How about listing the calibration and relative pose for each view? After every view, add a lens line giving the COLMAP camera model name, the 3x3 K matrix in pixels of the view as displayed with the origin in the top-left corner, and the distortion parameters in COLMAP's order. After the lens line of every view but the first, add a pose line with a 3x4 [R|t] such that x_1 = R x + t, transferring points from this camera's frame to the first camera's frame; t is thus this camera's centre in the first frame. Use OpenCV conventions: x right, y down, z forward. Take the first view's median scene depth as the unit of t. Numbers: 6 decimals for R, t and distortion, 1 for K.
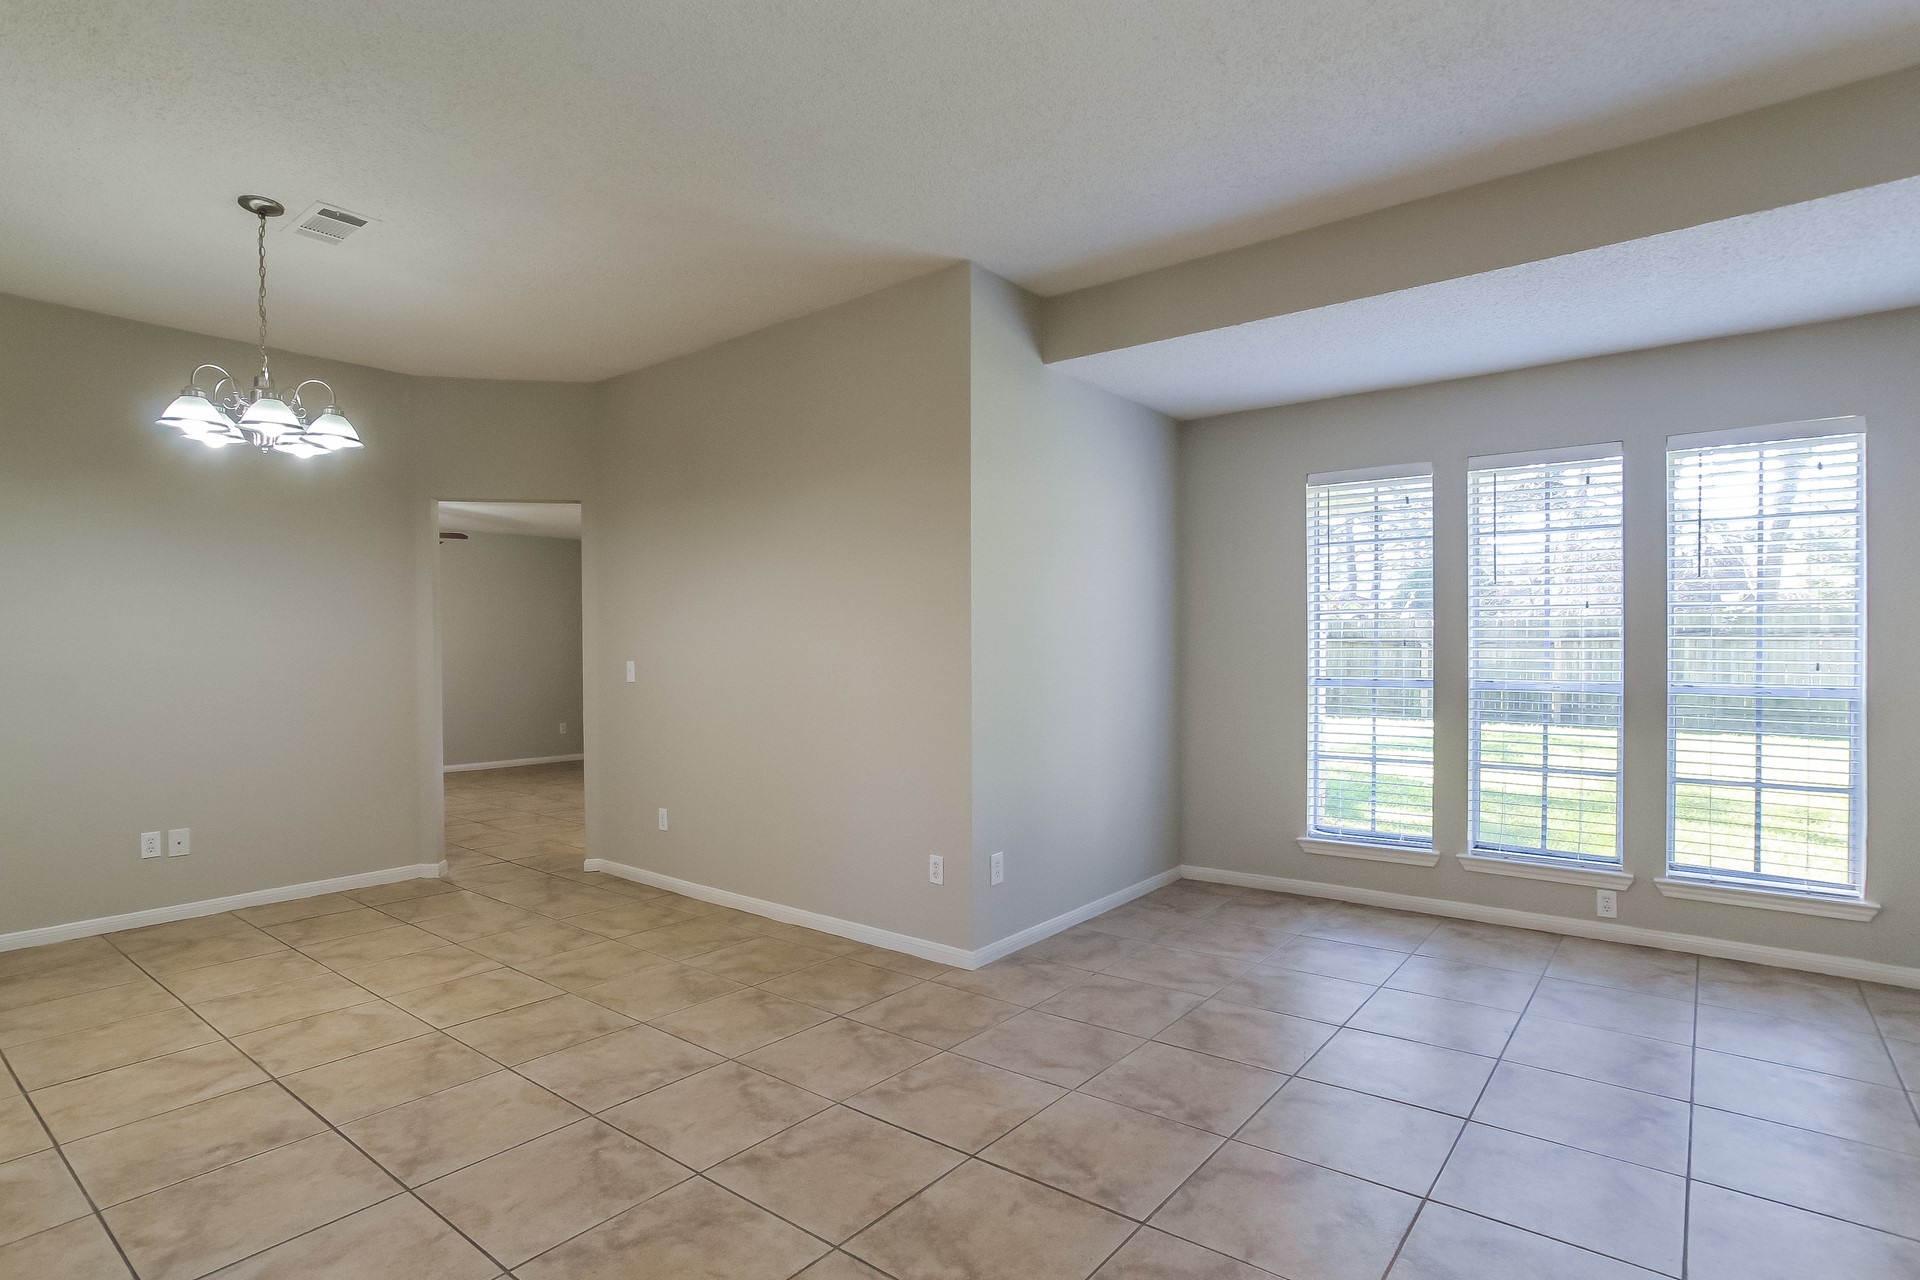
lens RADIAL K [[979.3, 0, 966.7], [0, 979.3, 641.1], [0, 0, 1]] dist [-0.001790, 0.001210]
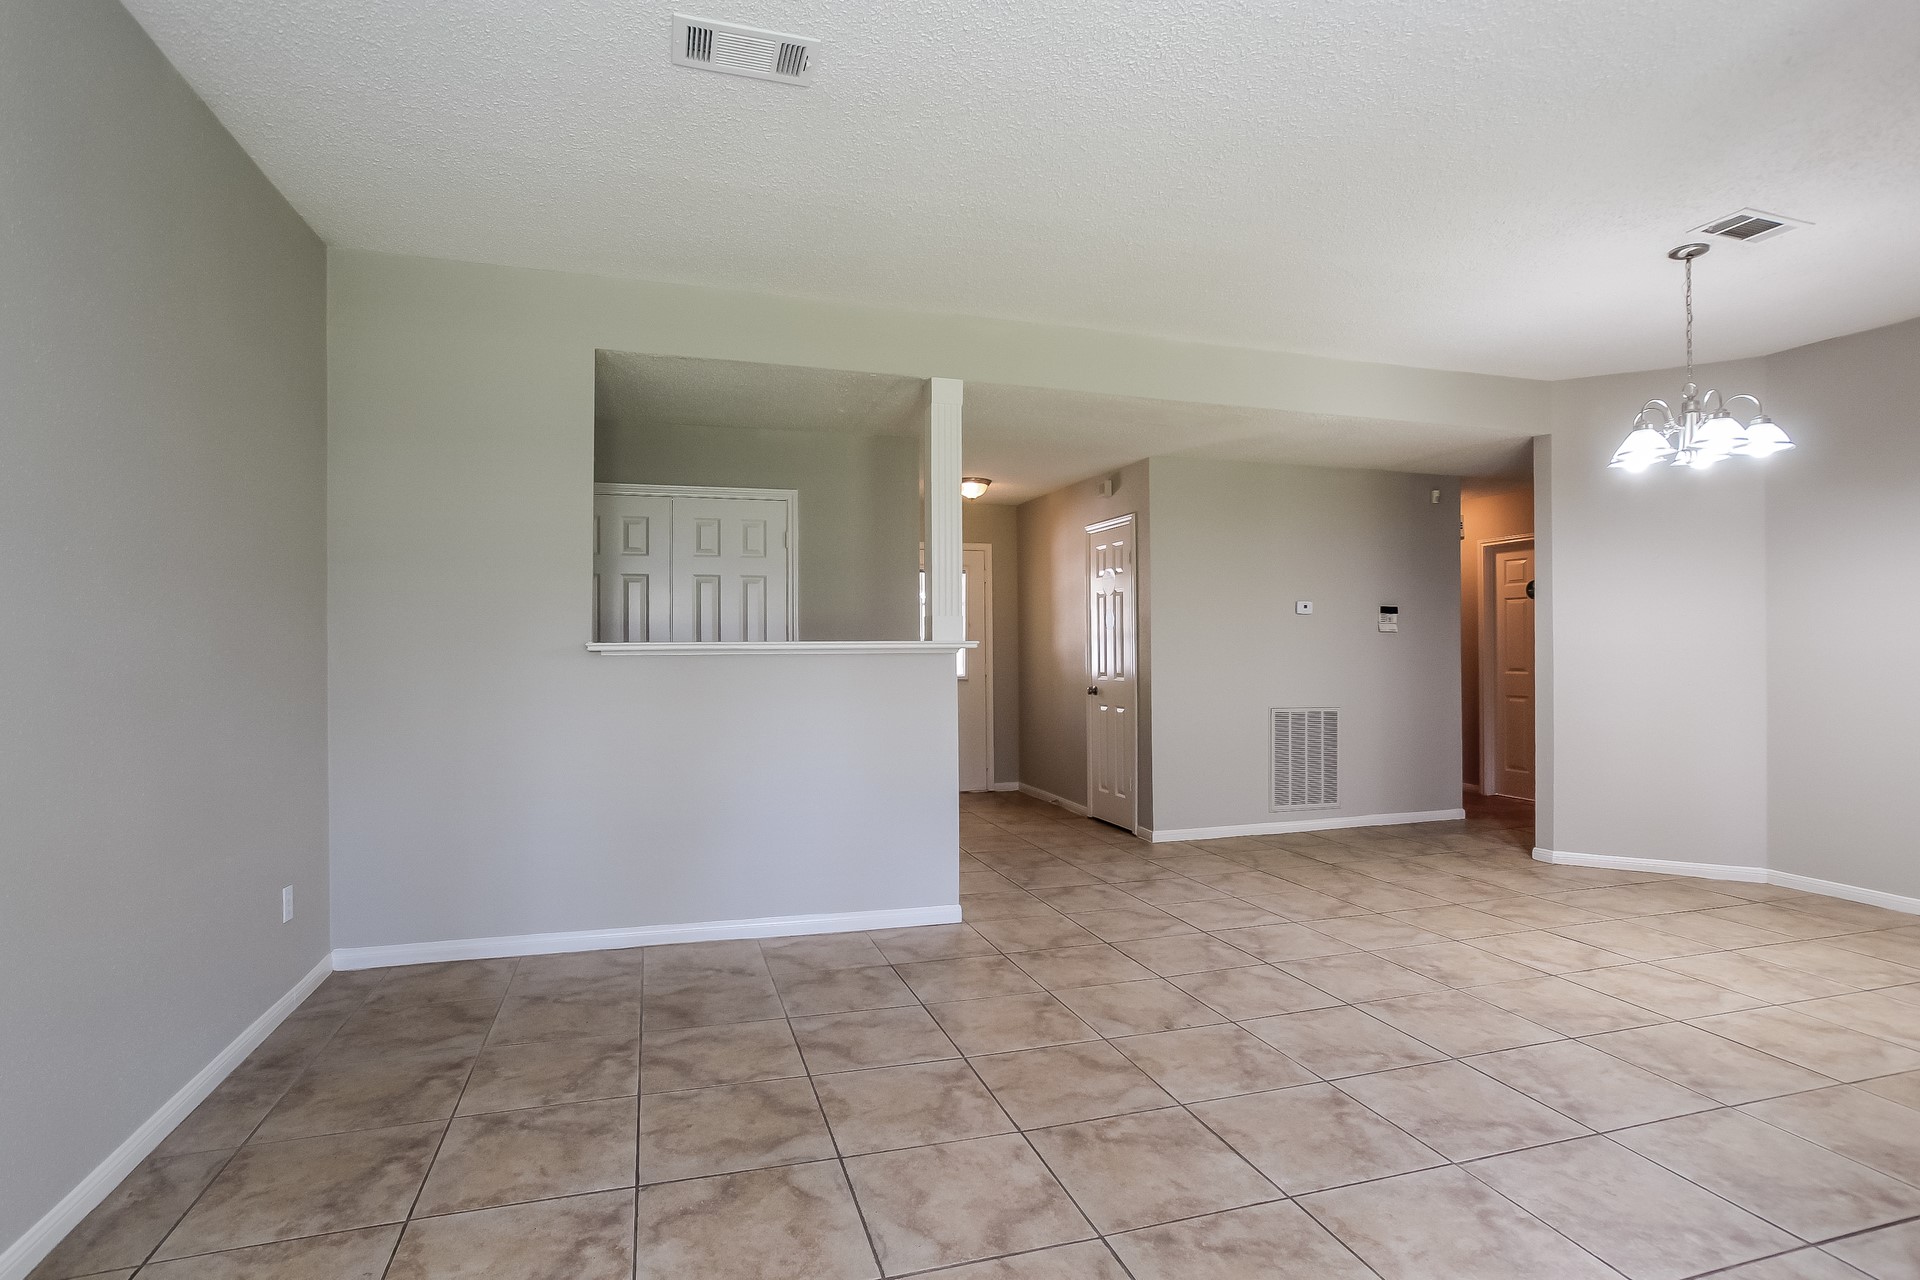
lens RADIAL K [[979.3, 0, 966.7], [0, 979.3, 641.1], [0, 0, 1]] dist [-0.001790, 0.001210]
pose [[-0.552056, -0.000181, -0.833807, 0.795159], [0.004568, 0.999984, -0.003242, 0.008165], [0.833795, -0.005599, -0.552046, 1.071220]]
